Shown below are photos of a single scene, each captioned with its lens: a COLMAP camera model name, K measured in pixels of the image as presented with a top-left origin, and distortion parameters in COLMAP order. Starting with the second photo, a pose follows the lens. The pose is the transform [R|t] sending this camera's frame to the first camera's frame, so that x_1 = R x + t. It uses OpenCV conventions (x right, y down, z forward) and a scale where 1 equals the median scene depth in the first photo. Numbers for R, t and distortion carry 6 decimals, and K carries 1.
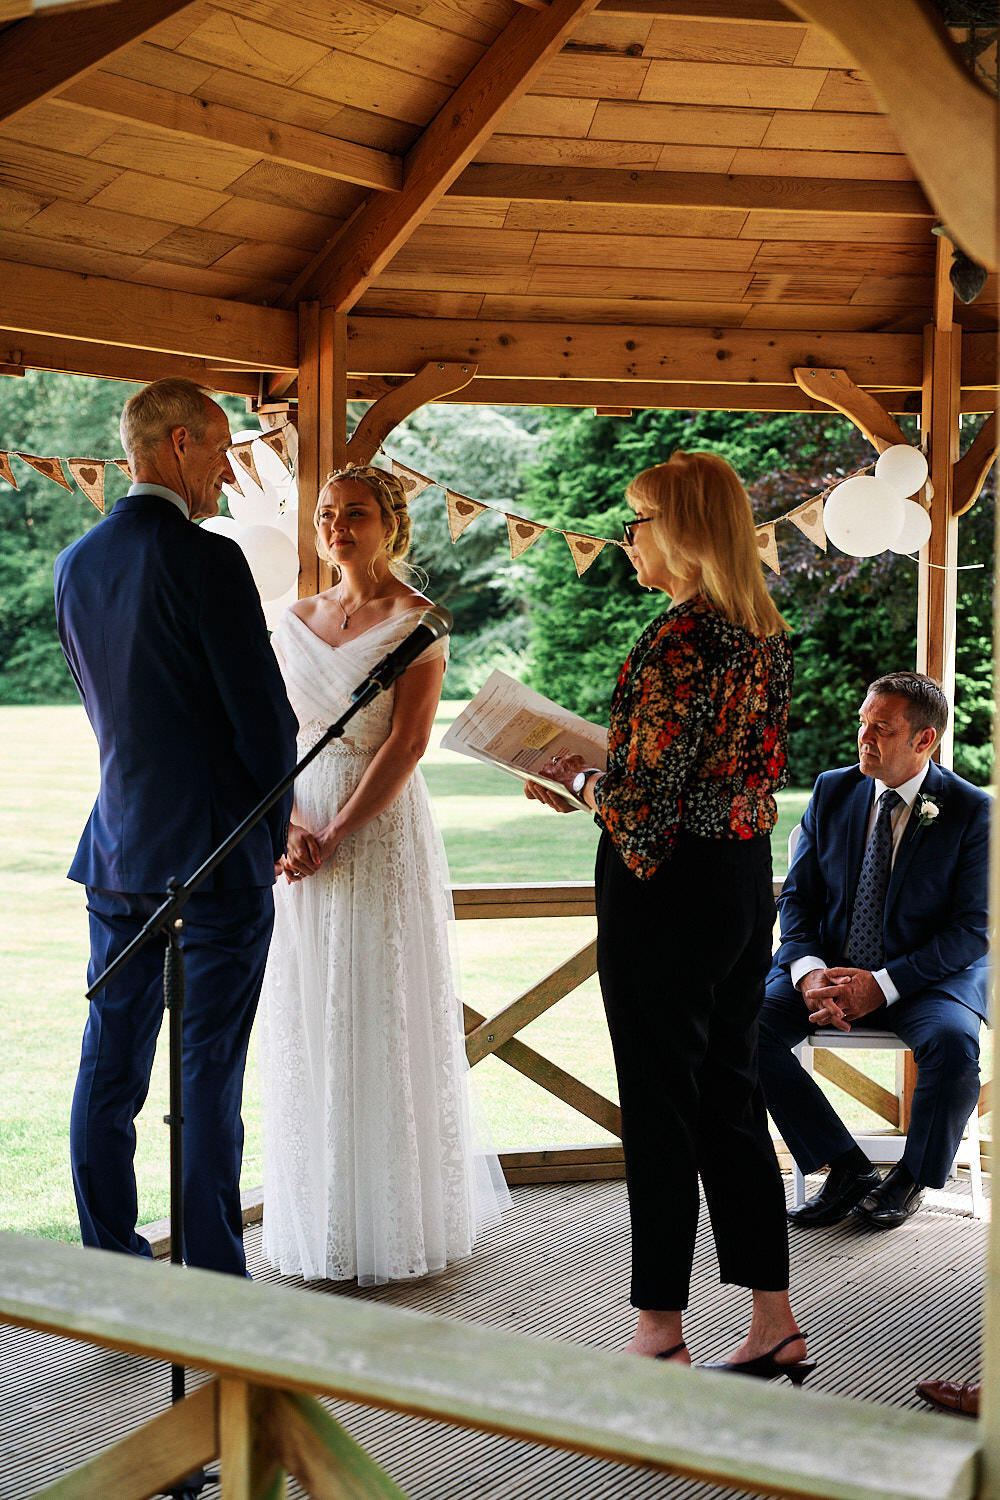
lens RADIAL K [[2299.6, 0, 499.4], [0, 2299.6, 758.6], [0, 0, 1]] dist [0.013954, 0.000000]
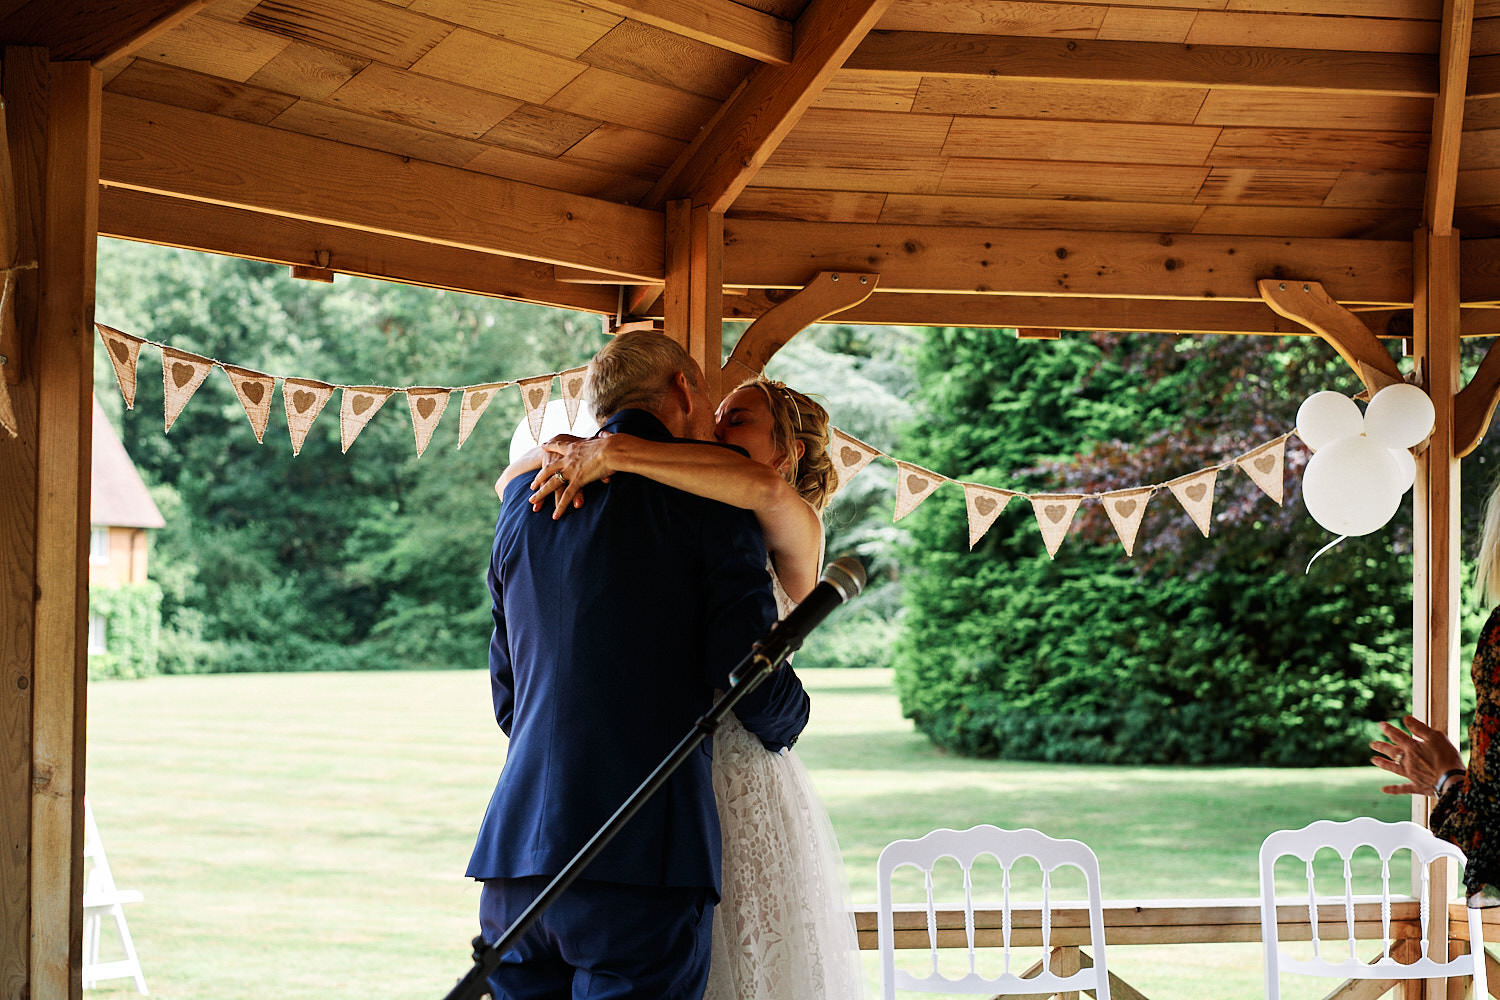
lens RADIAL K [[2299.6, 0, 748.3], [0, 2299.6, 508.8], [0, 0, 1]] dist [0.013954, 0.000000]
pose [[0.998721, 0.002611, -0.050496, -0.014367], [-0.007361, 0.995534, -0.094112, -0.007970], [0.050025, 0.094363, 0.994280, 0.175080]]
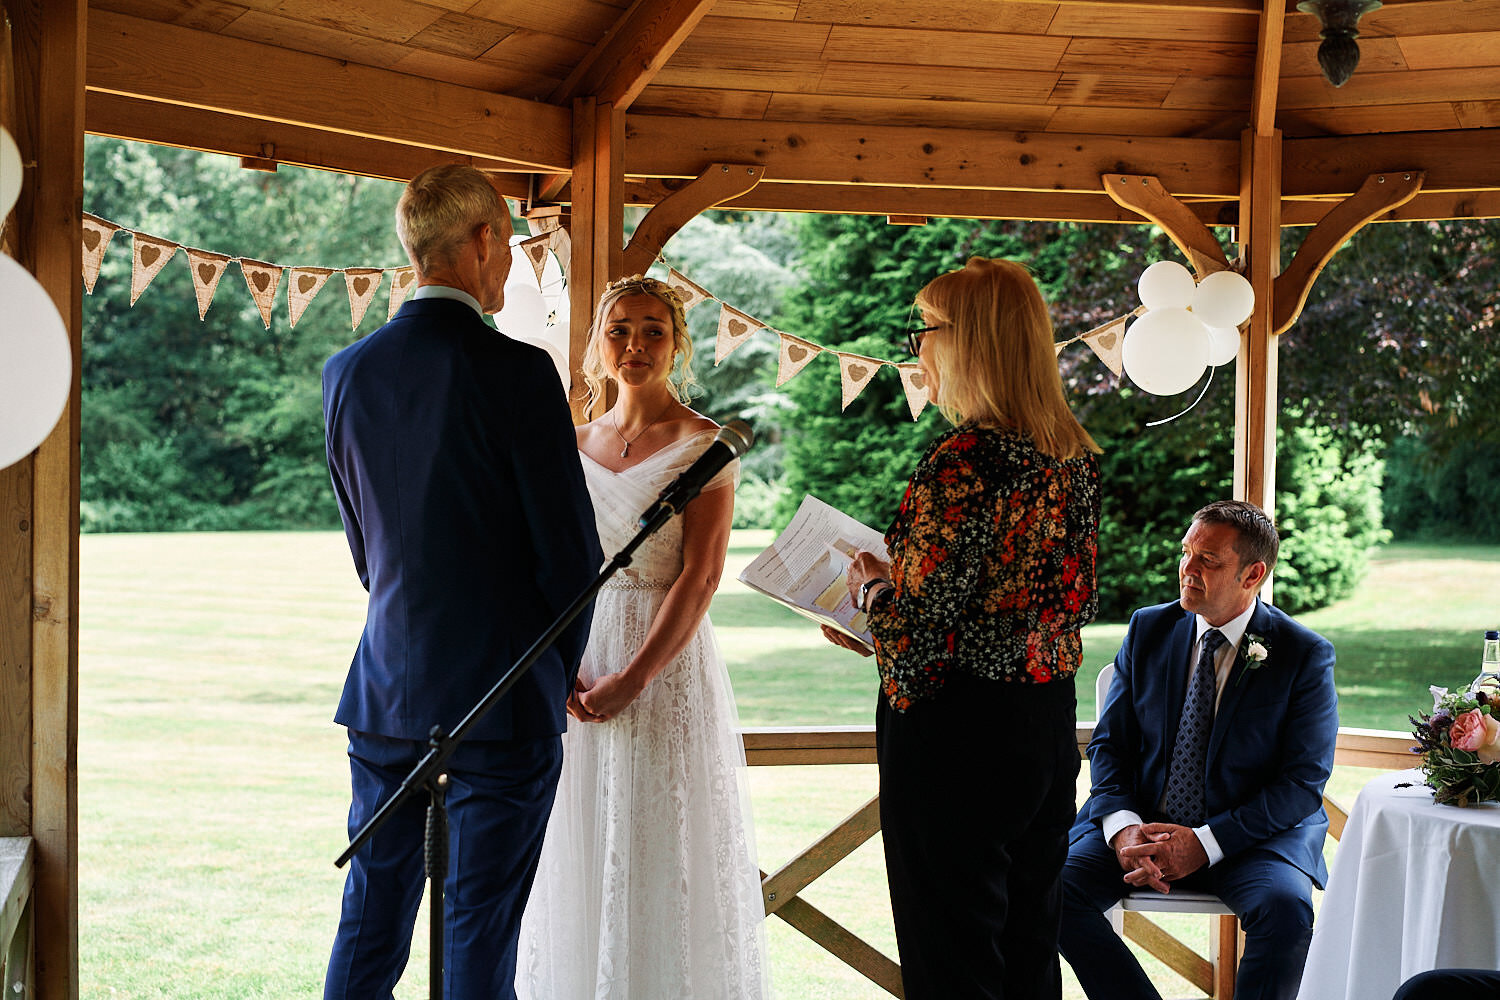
lens RADIAL K [[2299.6, 0, 749.3], [0, 2299.6, 498.9], [0, 0, 1]] dist [0.013954, 0.000000]
pose [[0.999962, 0.008549, 0.001549, -0.015777], [-0.008482, 0.999200, -0.039094, -0.000933], [-0.001882, 0.039080, 0.999234, 0.076331]]
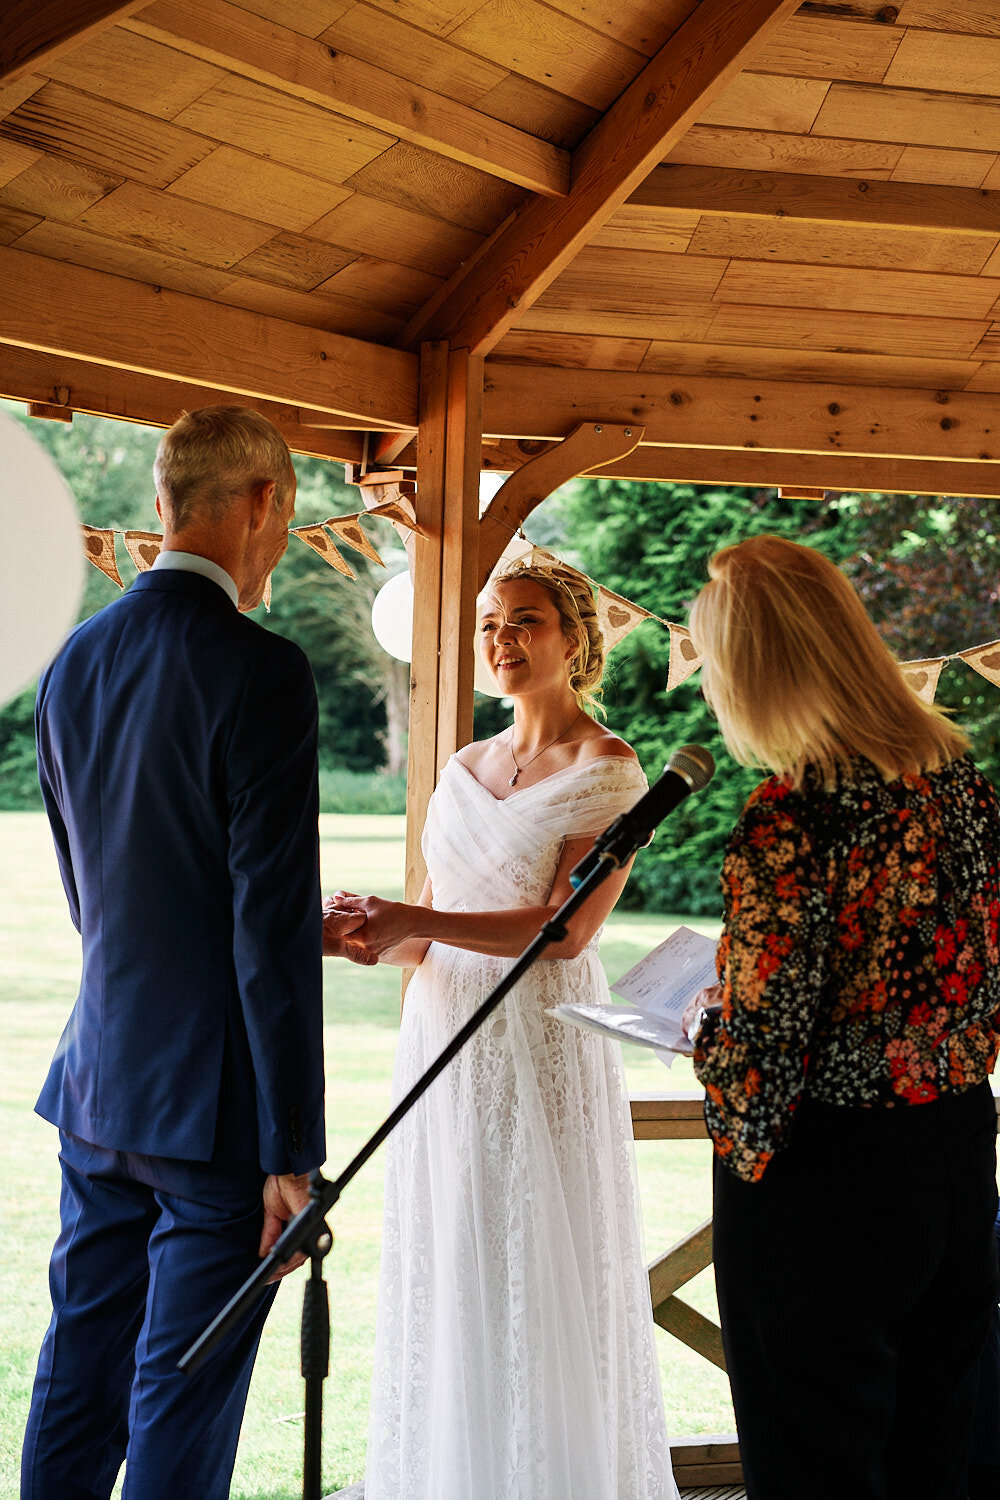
lens RADIAL K [[2299.6, 0, 512.1], [0, 2299.6, 752.5], [0, 0, 1]] dist [0.013954, 0.000000]
pose [[0.999738, 0.020575, 0.010059, -0.059682], [-0.020022, 0.998428, -0.052343, -0.018712], [-0.011120, 0.052128, 0.998579, 0.222240]]
